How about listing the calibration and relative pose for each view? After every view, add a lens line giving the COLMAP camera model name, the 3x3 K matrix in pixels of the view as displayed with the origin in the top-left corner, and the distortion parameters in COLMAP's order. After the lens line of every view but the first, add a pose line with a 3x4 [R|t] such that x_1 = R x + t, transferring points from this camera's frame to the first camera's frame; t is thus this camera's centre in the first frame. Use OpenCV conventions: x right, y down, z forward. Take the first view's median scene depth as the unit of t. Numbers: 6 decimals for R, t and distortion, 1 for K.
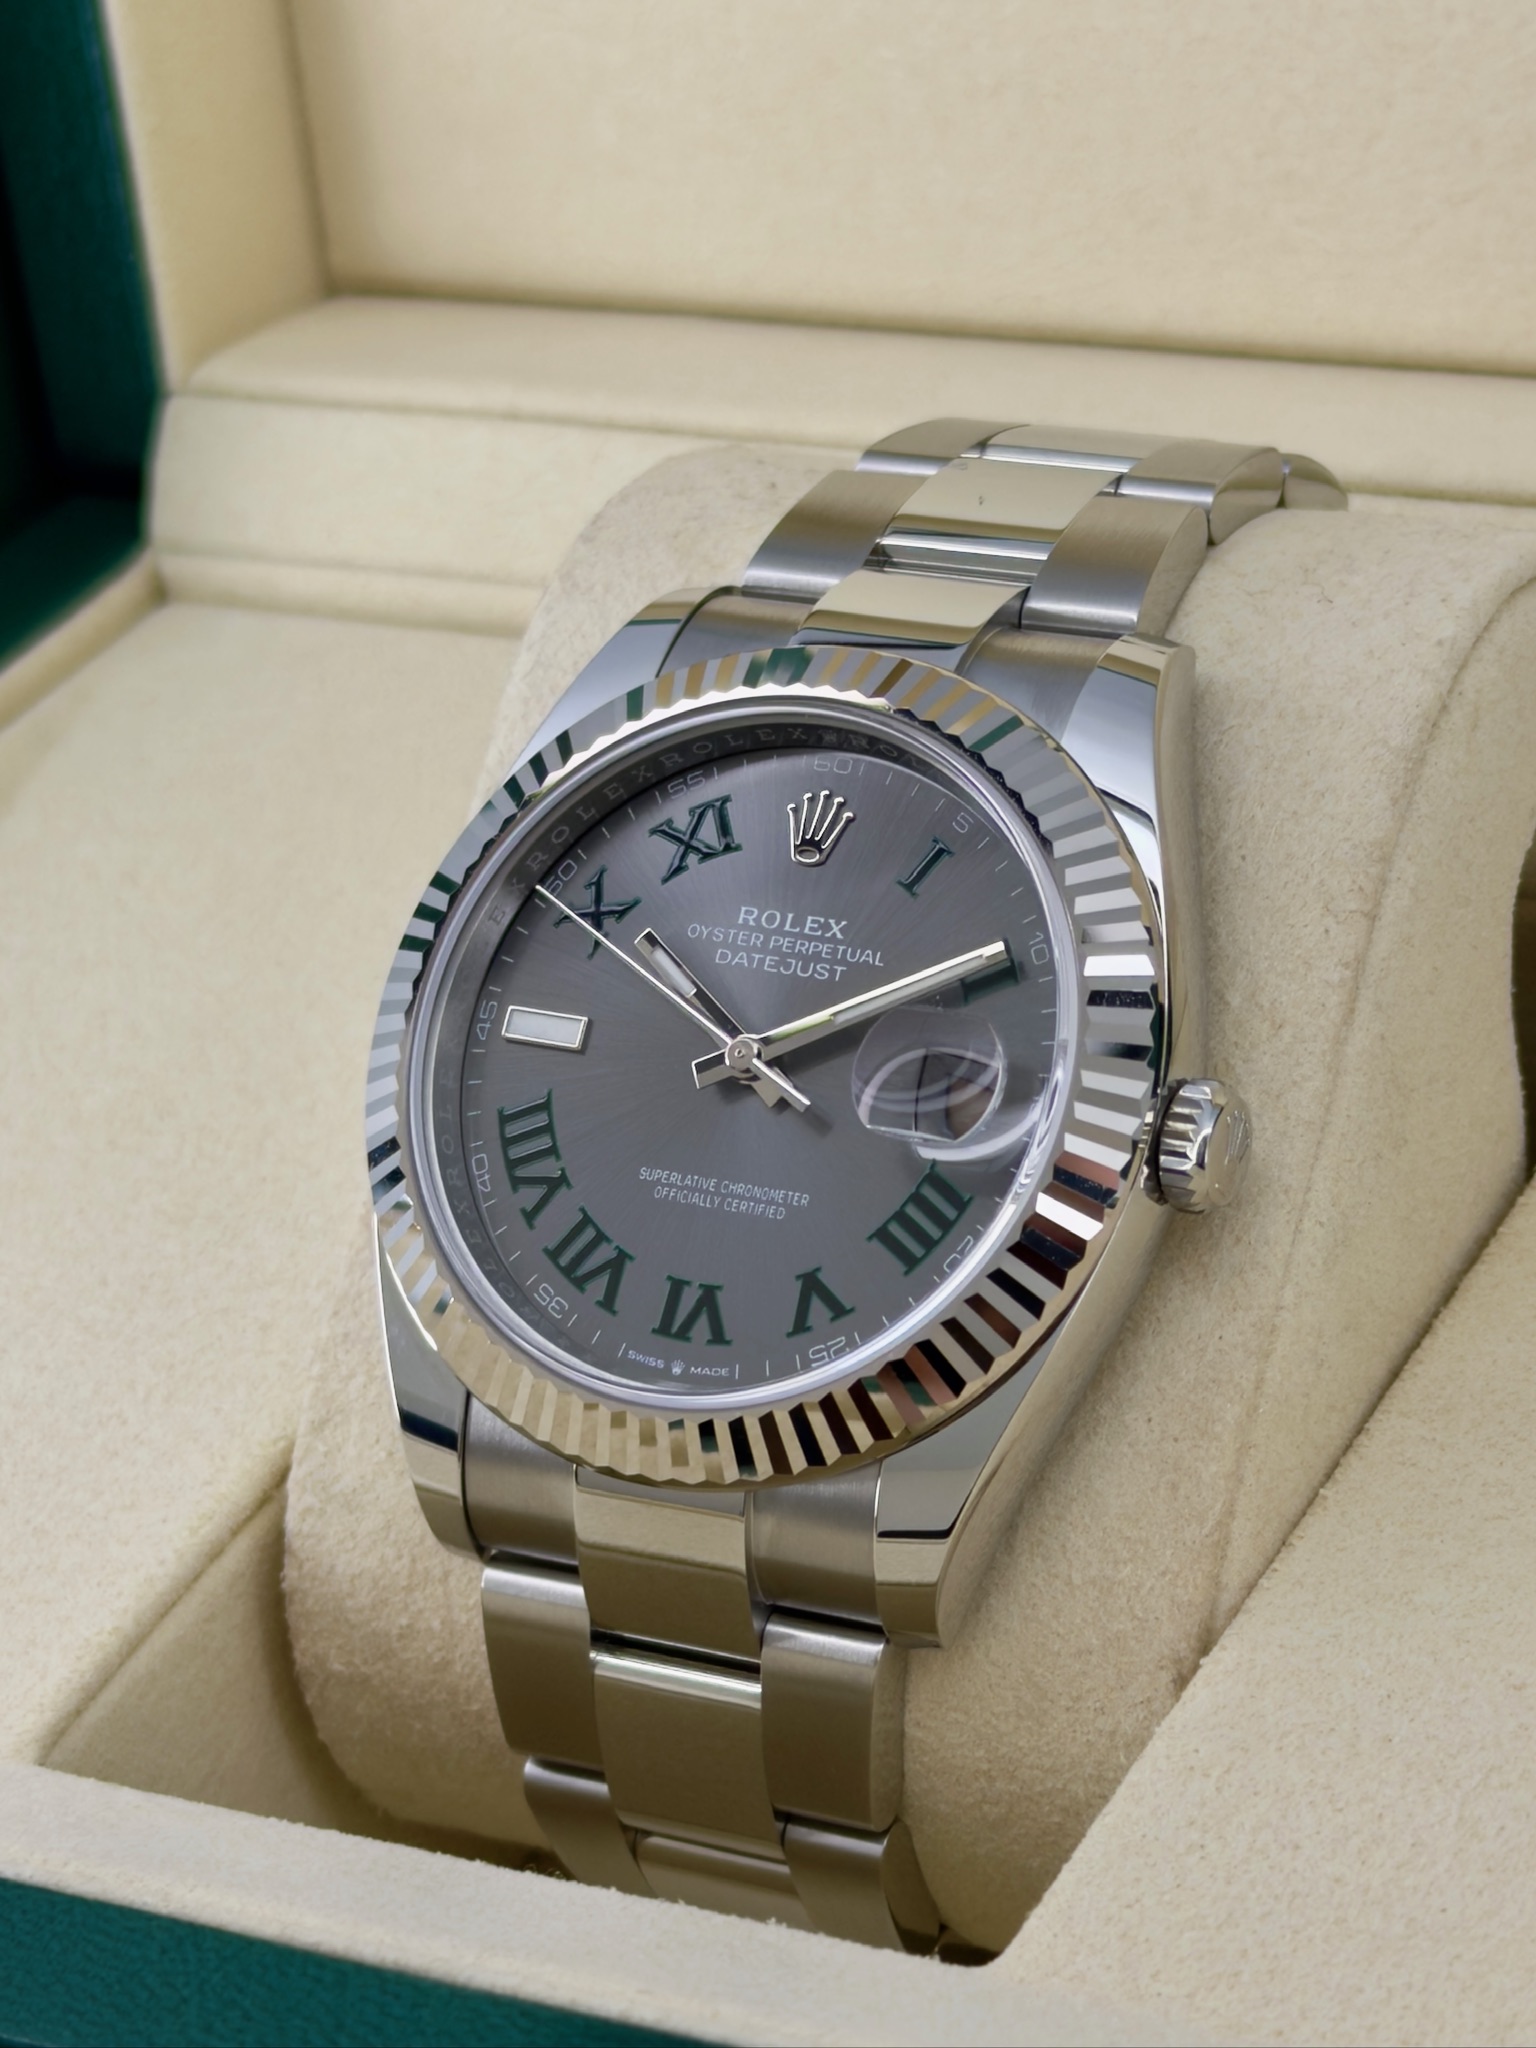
lens RADIAL K [[6381.7, 0, 768.0], [0, 6381.7, 1024.0], [0, 0, 1]] dist [0.065815, 3.021813]
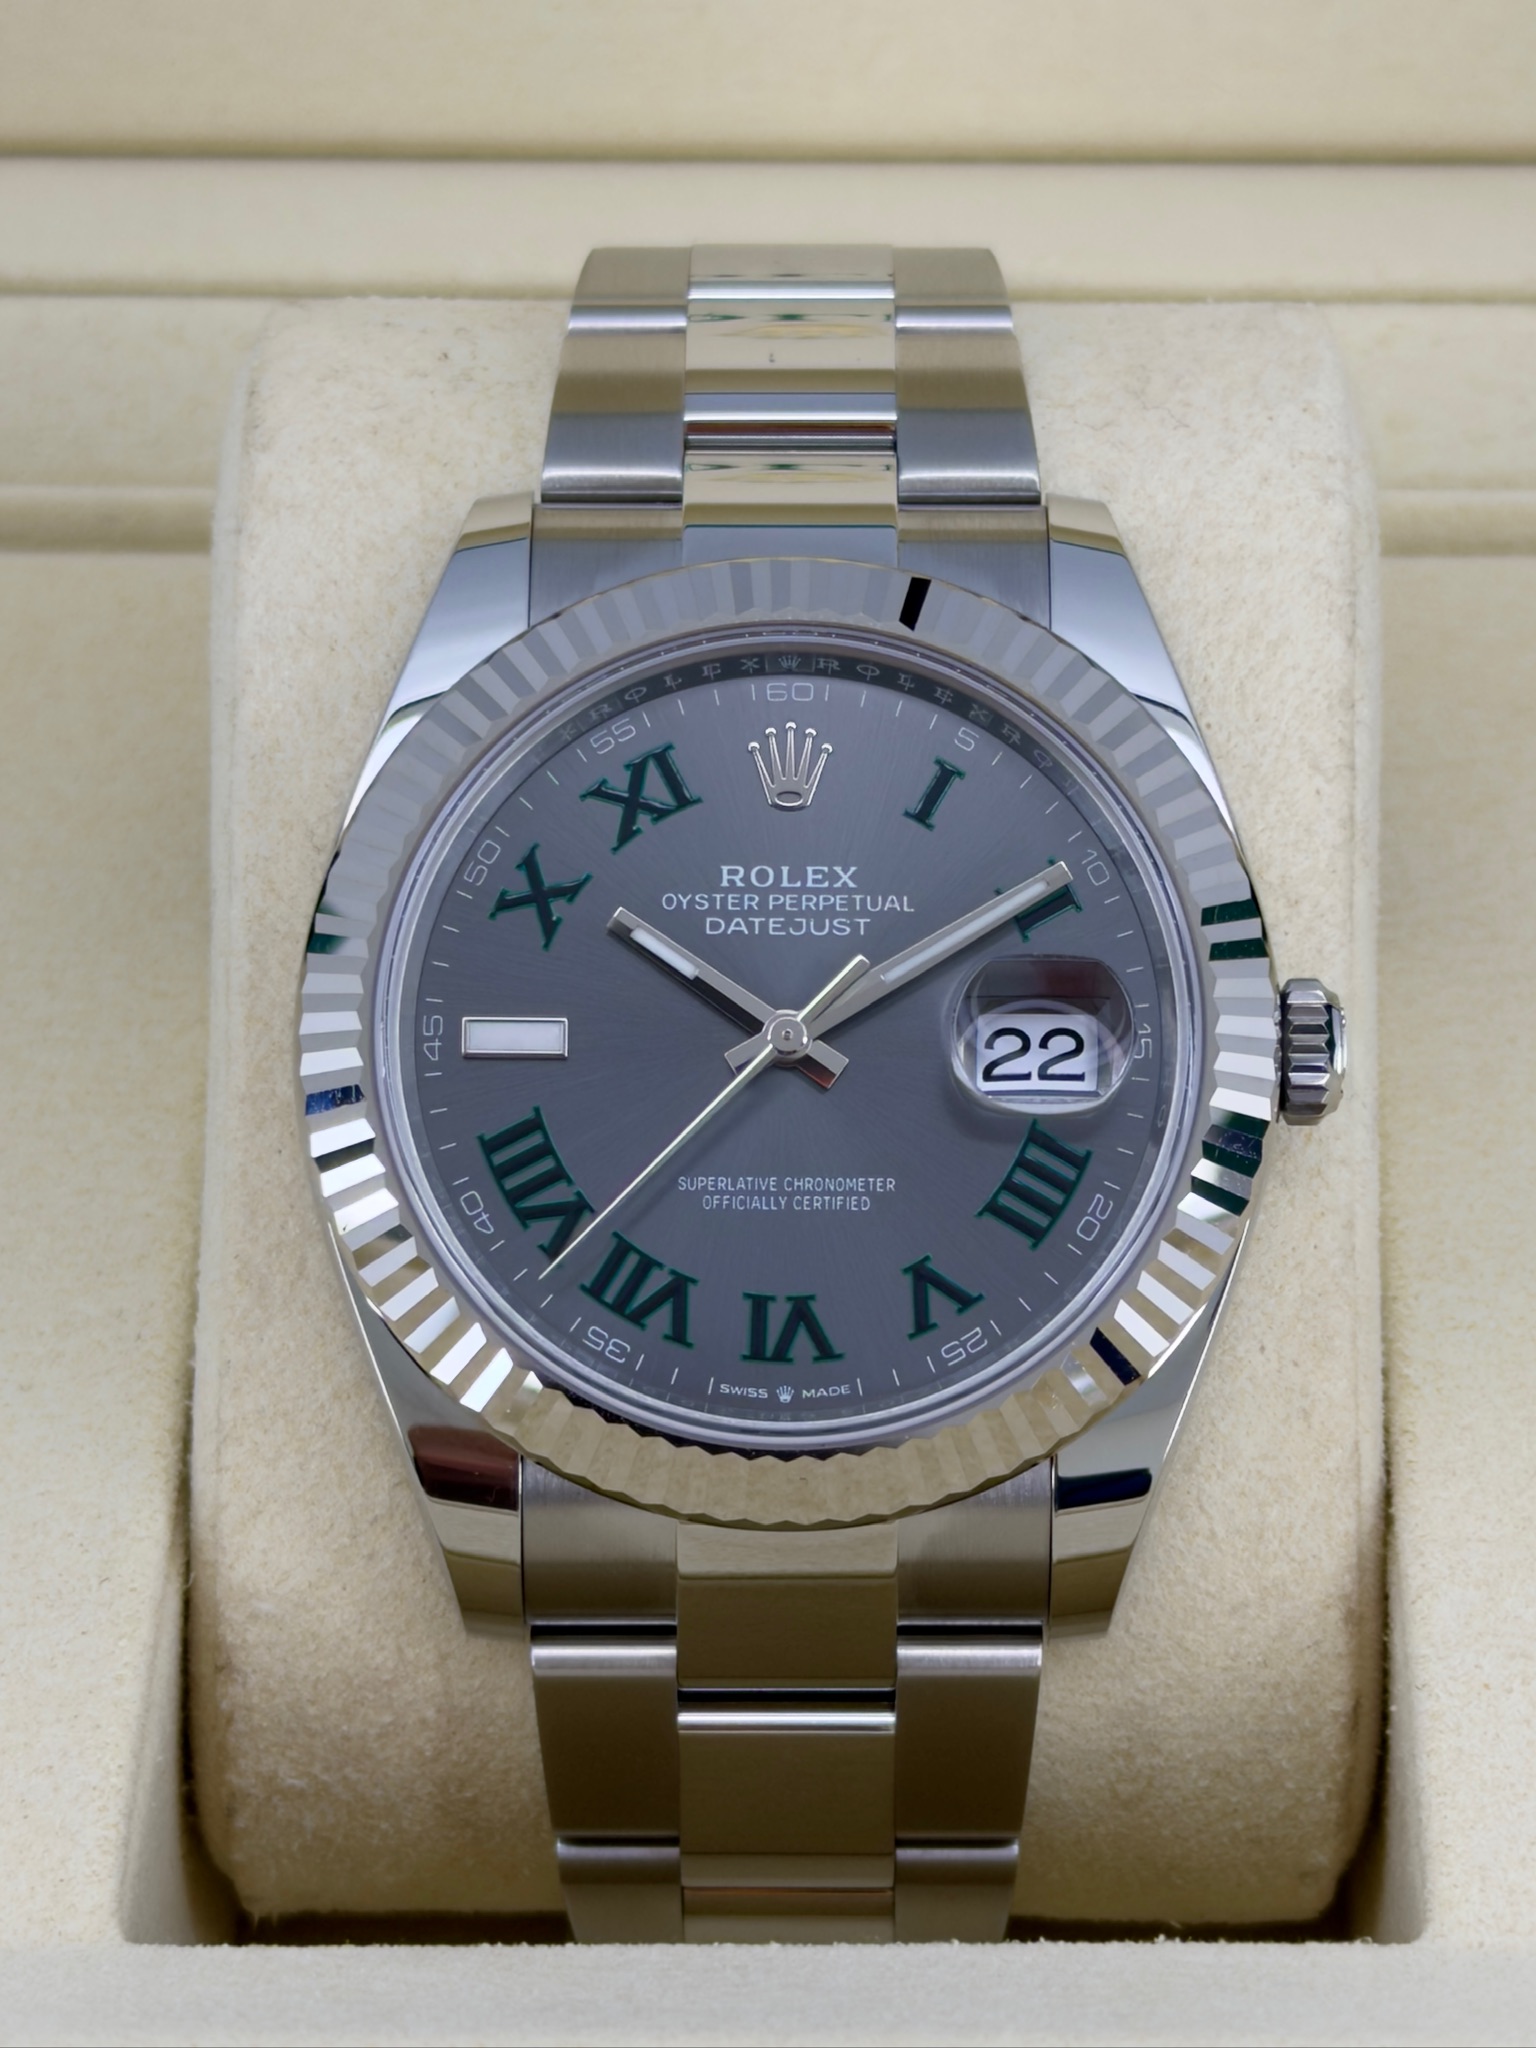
lens RADIAL K [[6381.7, 0, 768.0], [0, 6381.7, 1024.0], [0, 0, 1]] dist [0.065815, 3.021813]
pose [[0.876128, -0.178813, 0.447690, -0.404321], [0.129680, 0.981852, 0.138382, -0.120230], [-0.464310, -0.063184, 0.883416, 0.212813]]
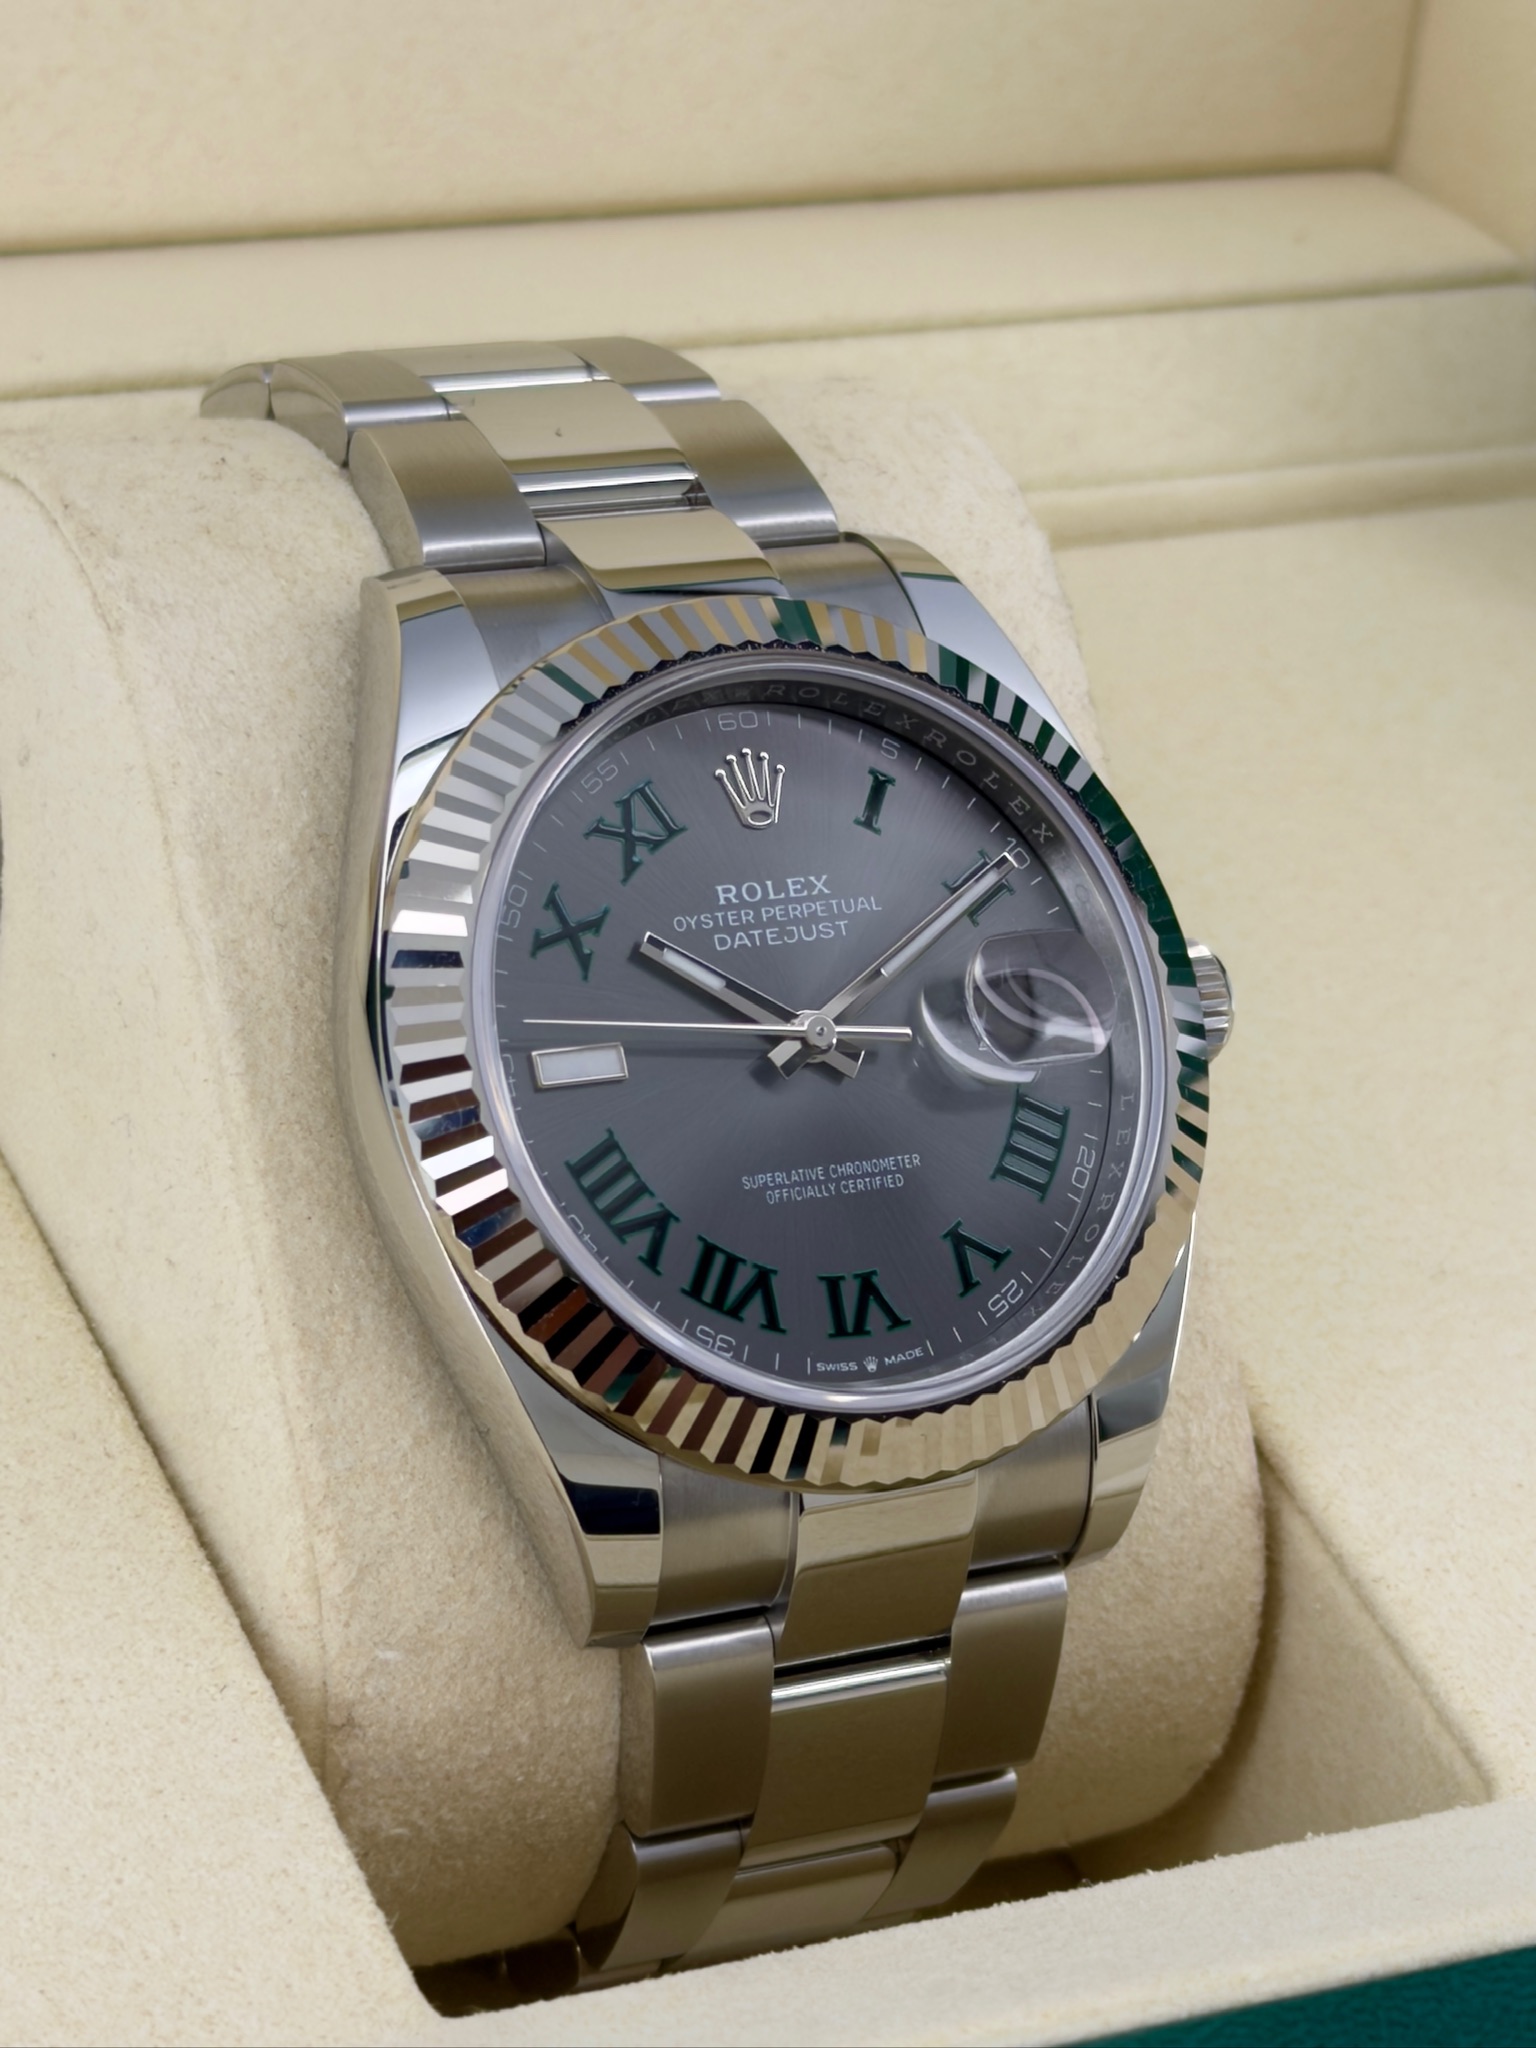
lens RADIAL K [[6381.7, 0, 768.0], [0, 6381.7, 1024.0], [0, 0, 1]] dist [0.065815, 3.021813]
pose [[0.526466, -0.230696, 0.818299, -0.784561], [0.187604, 0.970280, 0.152845, -0.142911], [-0.829240, 0.073048, 0.554099, 0.477393]]
